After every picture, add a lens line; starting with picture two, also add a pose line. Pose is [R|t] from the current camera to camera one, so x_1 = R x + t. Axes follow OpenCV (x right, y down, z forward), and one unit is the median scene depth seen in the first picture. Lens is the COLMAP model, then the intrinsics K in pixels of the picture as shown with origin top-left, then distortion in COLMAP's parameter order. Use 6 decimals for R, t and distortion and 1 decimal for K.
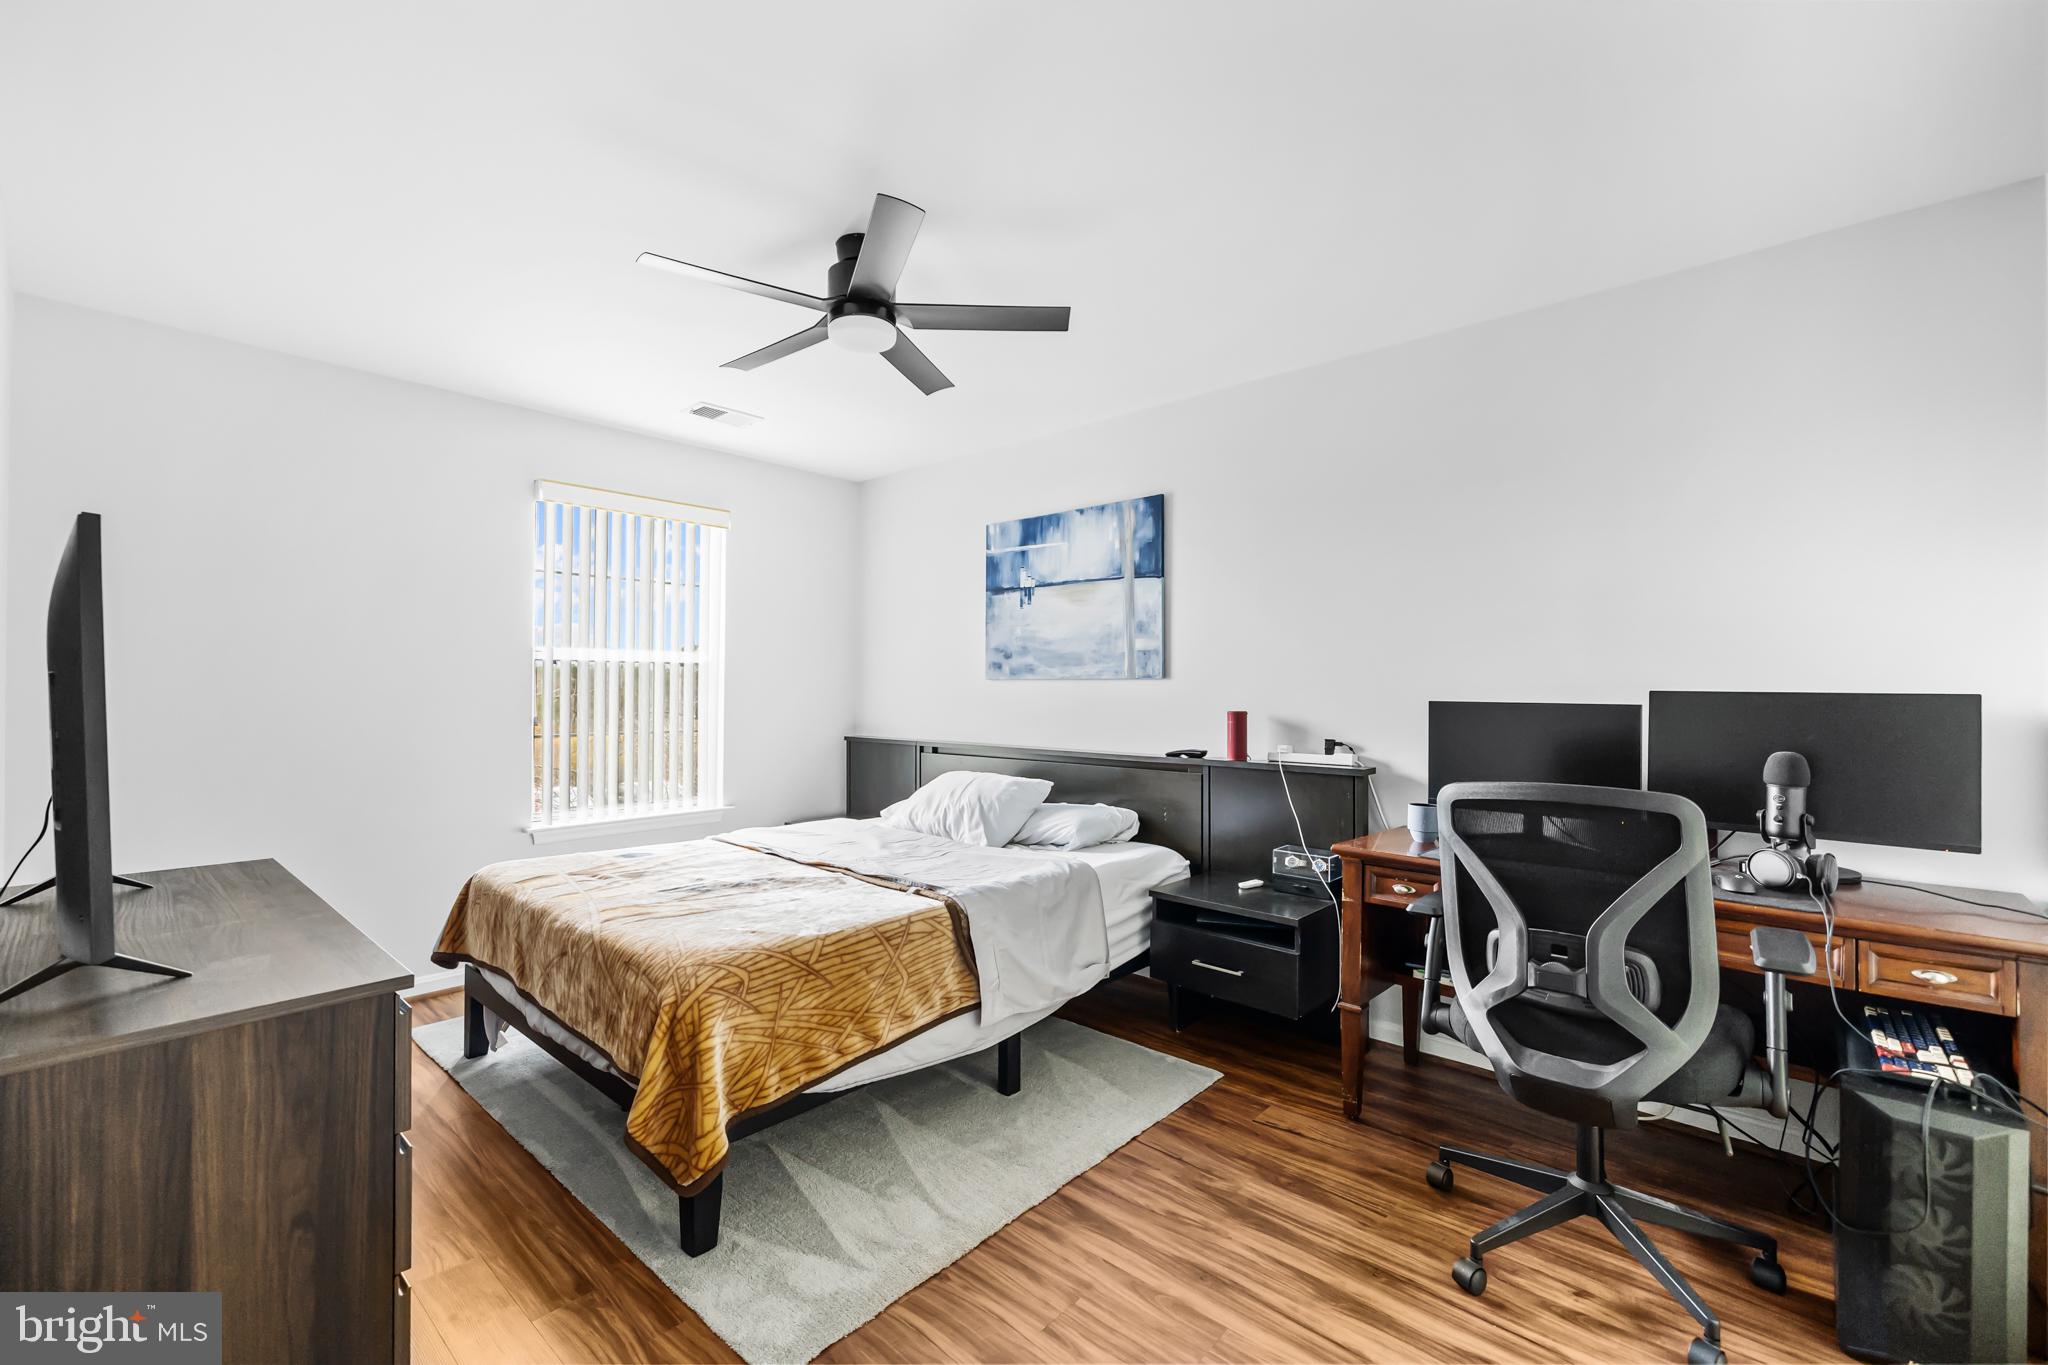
lens RADIAL K [[864.9, 0, 1016.8], [0, 864.9, 683.8], [0, 0, 1]] dist [0.000218, -0.000228]
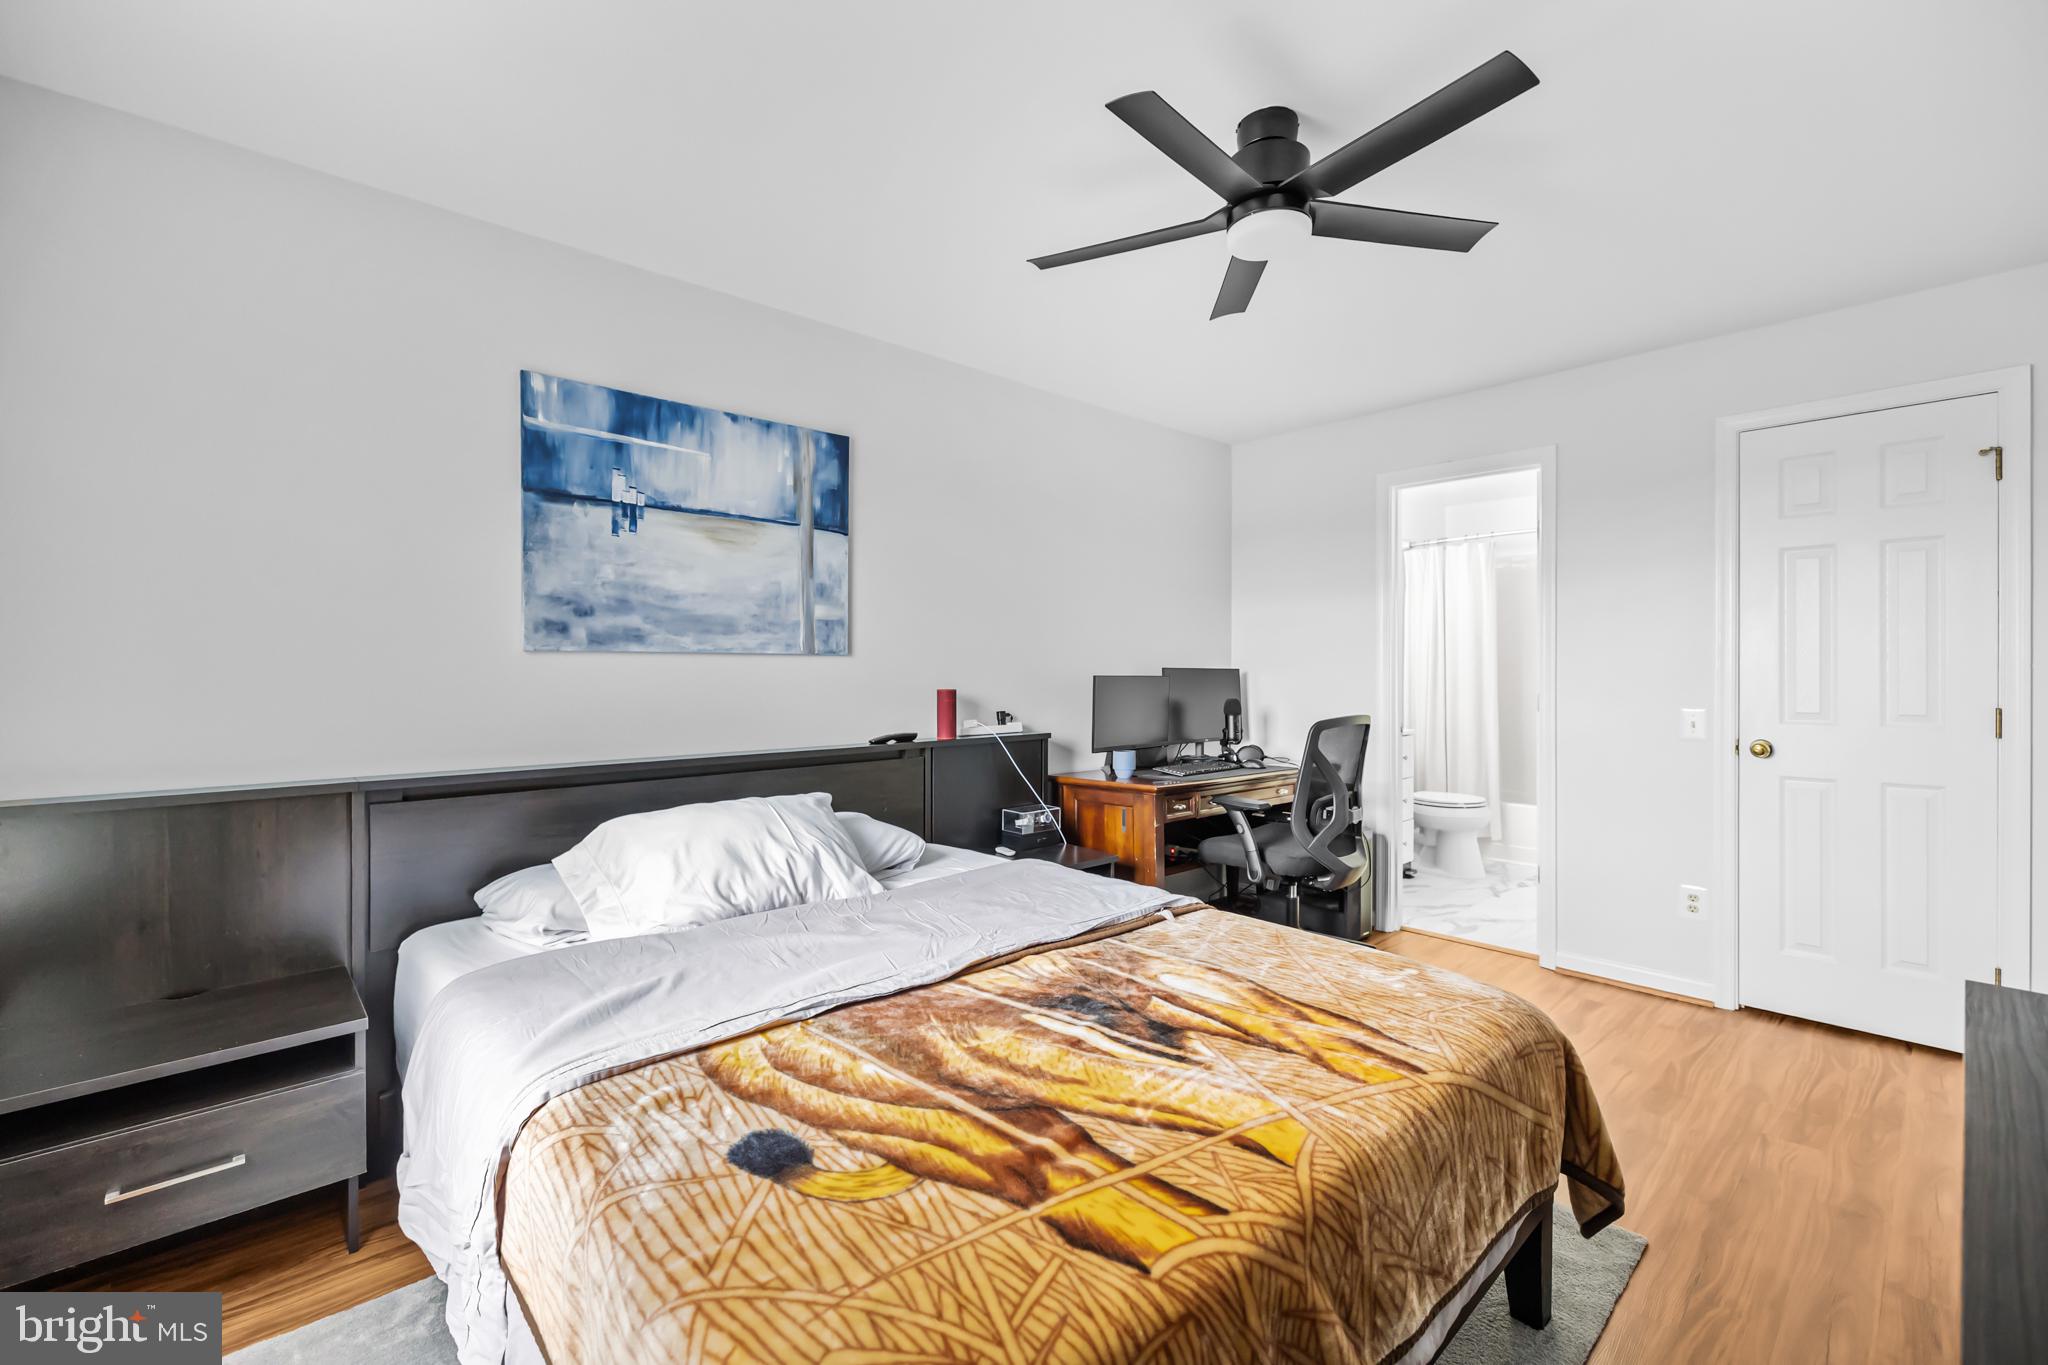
lens RADIAL K [[864.9, 0, 1016.8], [0, 864.9, 683.8], [0, 0, 1]] dist [0.000218, -0.000228]
pose [[0.092108, -0.014375, 0.995645, -0.629129], [0.000931, 0.999897, 0.014350, 0.009679], [-0.995749, -0.000395, 0.092112, 0.718943]]
